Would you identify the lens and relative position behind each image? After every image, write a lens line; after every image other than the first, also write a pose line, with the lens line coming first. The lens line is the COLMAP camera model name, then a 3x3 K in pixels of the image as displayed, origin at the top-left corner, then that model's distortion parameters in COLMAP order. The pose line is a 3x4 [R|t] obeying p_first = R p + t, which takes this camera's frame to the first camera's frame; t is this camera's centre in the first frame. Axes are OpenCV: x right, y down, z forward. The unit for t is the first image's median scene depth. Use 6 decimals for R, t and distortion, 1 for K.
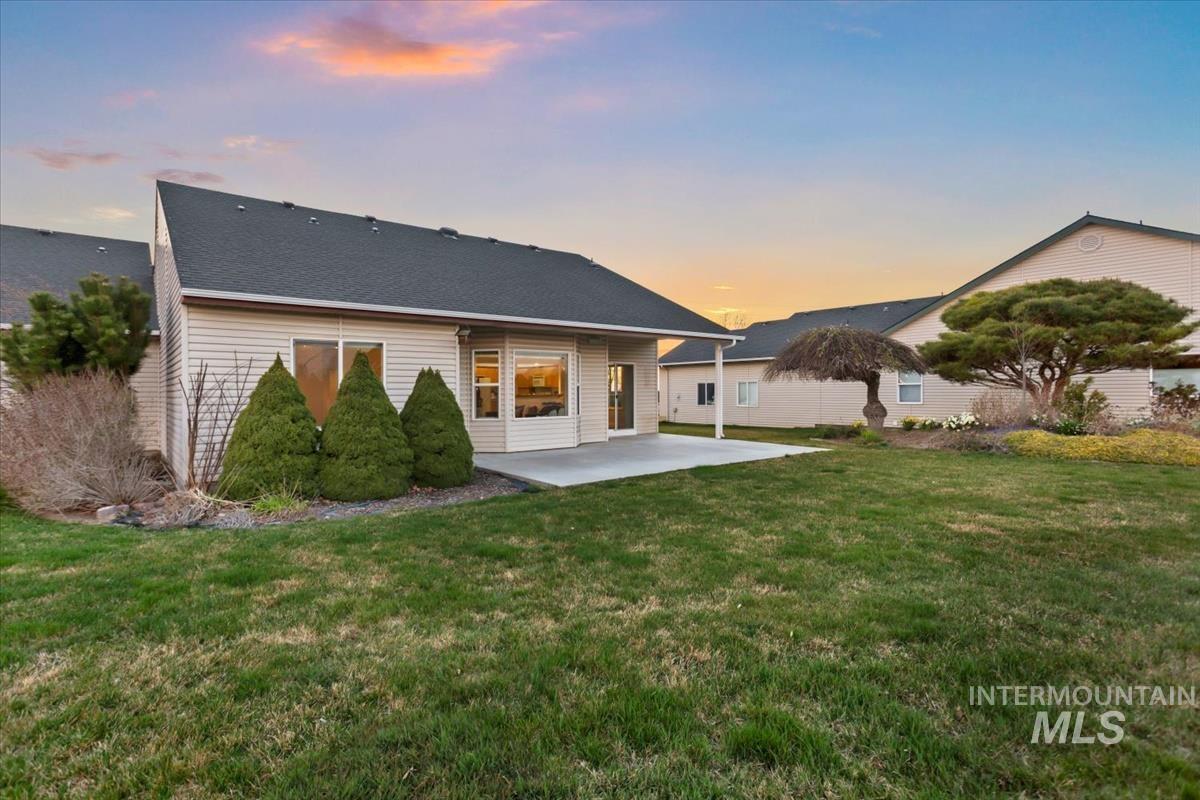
lens RADIAL K [[612.4, 0, 595.2], [0, 612.4, 393.6], [0, 0, 1]] dist [-0.015645, -0.001095]
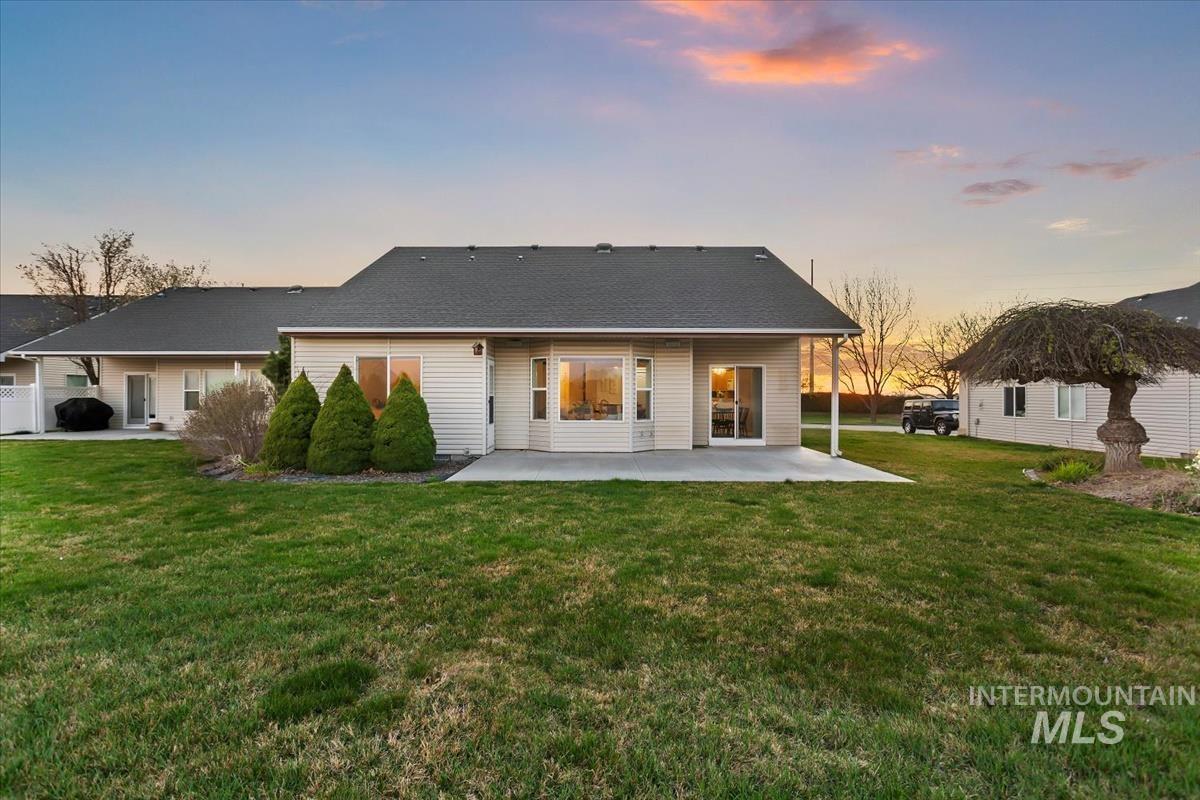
lens RADIAL K [[612.4, 0, 595.3], [0, 612.4, 401.1], [0, 0, 1]] dist [-0.015645, -0.001095]
pose [[0.750677, 0.017665, -0.660433, 0.544491], [-0.011614, 0.999841, 0.013542, -0.008011], [0.660567, -0.002495, 0.750763, 0.207061]]
